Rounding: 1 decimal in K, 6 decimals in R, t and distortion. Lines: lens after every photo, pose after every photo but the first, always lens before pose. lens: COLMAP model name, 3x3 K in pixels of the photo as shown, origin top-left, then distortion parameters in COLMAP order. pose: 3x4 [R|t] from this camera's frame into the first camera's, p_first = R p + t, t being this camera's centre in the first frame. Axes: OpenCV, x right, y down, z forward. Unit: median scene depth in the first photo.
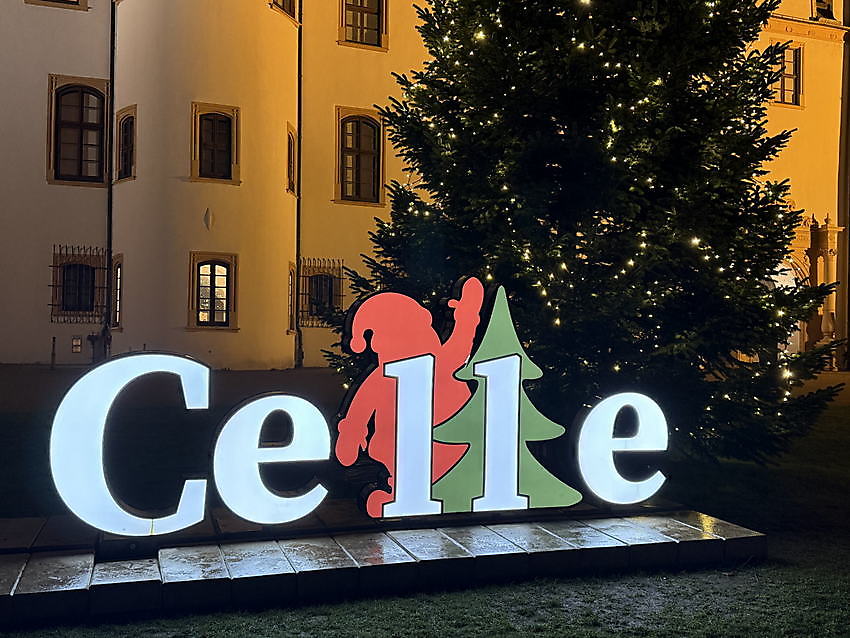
lens RADIAL K [[836.0, 0, 422.2], [0, 836.0, 322.4], [0, 0, 1]] dist [0.196130, -0.432326]
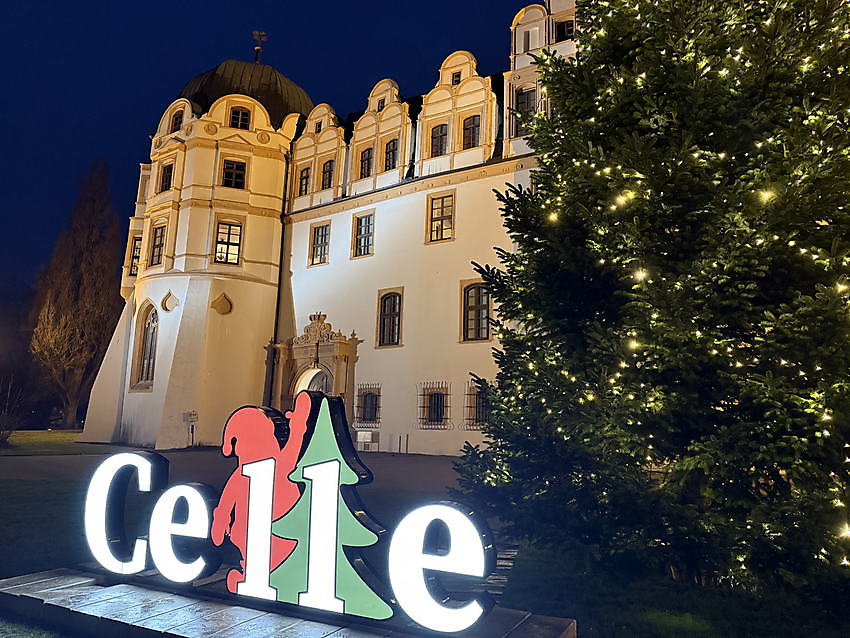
lens RADIAL K [[597.7, 0, 426.2], [0, 597.7, 322.0], [0, 0, 1]] dist [0.085356, -0.119440]
pose [[0.685061, -0.133457, -0.716157, 0.577056], [0.002455, 0.983494, -0.180927, 0.001935], [0.728482, 0.122187, 0.674080, 0.389638]]
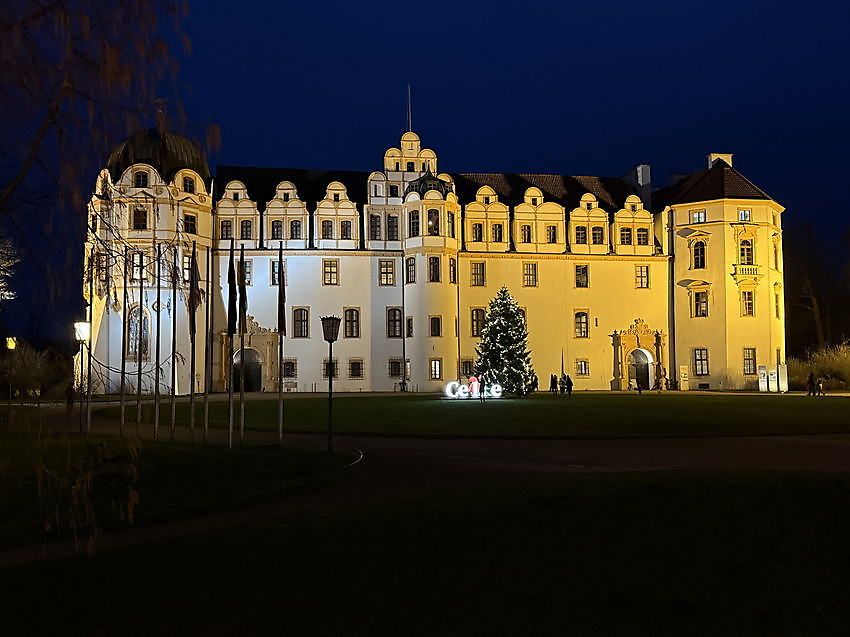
lens RADIAL K [[820.9, 0, 427.2], [0, 820.9, 321.3], [0, 0, 1]] dist [0.111468, -0.013774]
pose [[0.985338, -0.038779, -0.166146, 0.858839], [0.028817, 0.997663, -0.061960, -0.075841], [0.168160, 0.056264, 0.984153, -7.042119]]
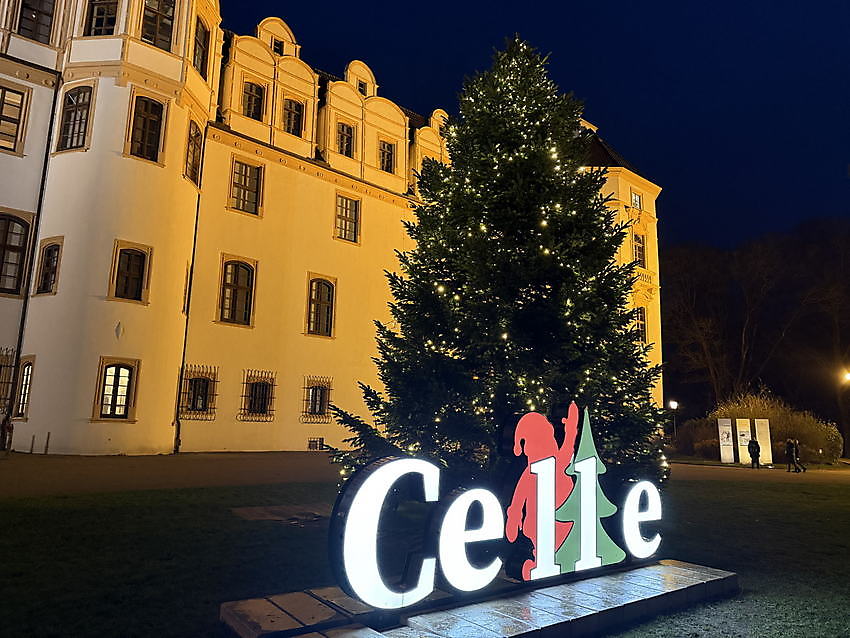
lens RADIAL K [[597.7, 0, 426.2], [0, 597.7, 322.0], [0, 0, 1]] dist [0.085356, -0.119440]
pose [[0.939113, 0.072201, 0.335938, -0.393534], [-0.020238, 0.987600, -0.155682, -0.017405], [-0.343012, 0.139404, 0.928929, 0.063602]]
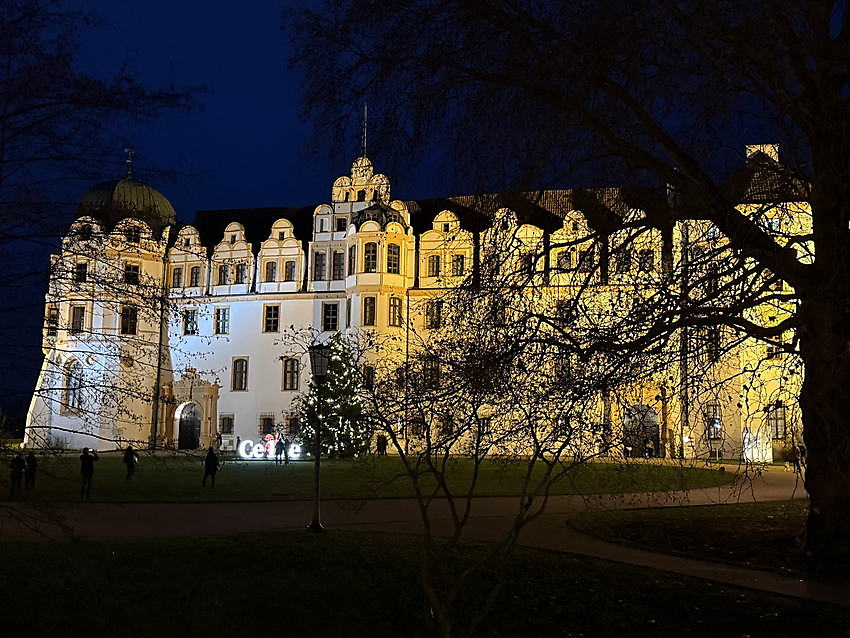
lens RADIAL K [[964.6, 0, 424.3], [0, 964.6, 322.6], [0, 0, 1]] dist [0.120396, -0.010860]
pose [[0.842098, -0.074991, -0.534085, 5.397648], [0.012308, 0.992700, -0.119979, 0.034248], [0.539184, 0.094461, 0.836874, -5.400695]]
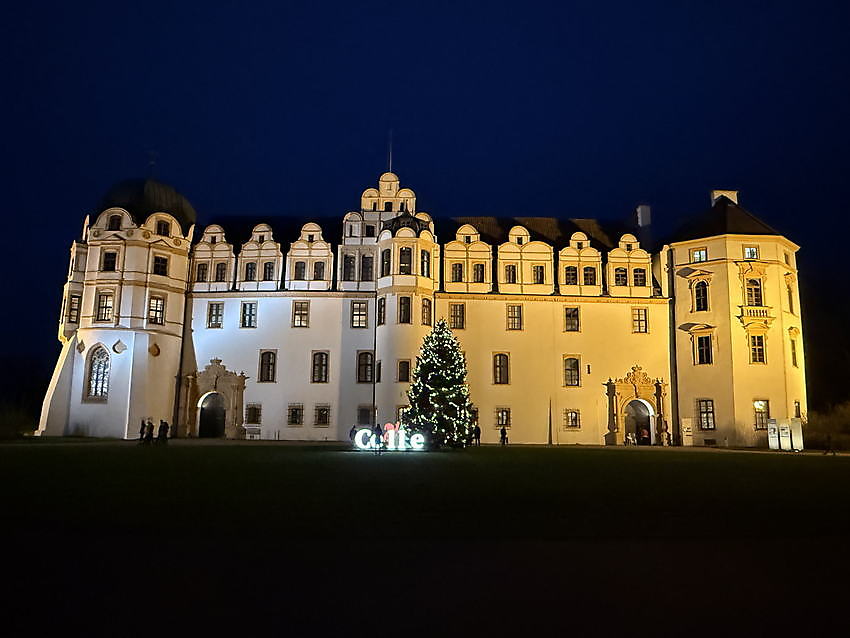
lens RADIAL K [[680.3, 0, 423.8], [0, 680.3, 316.0], [0, 0, 1]] dist [-0.005759, 0.006389]
pose [[0.950890, -0.058694, -0.303914, 1.906374], [0.009018, 0.986693, -0.162343, 0.010702], [0.309398, 0.151629, 0.938766, -4.356326]]
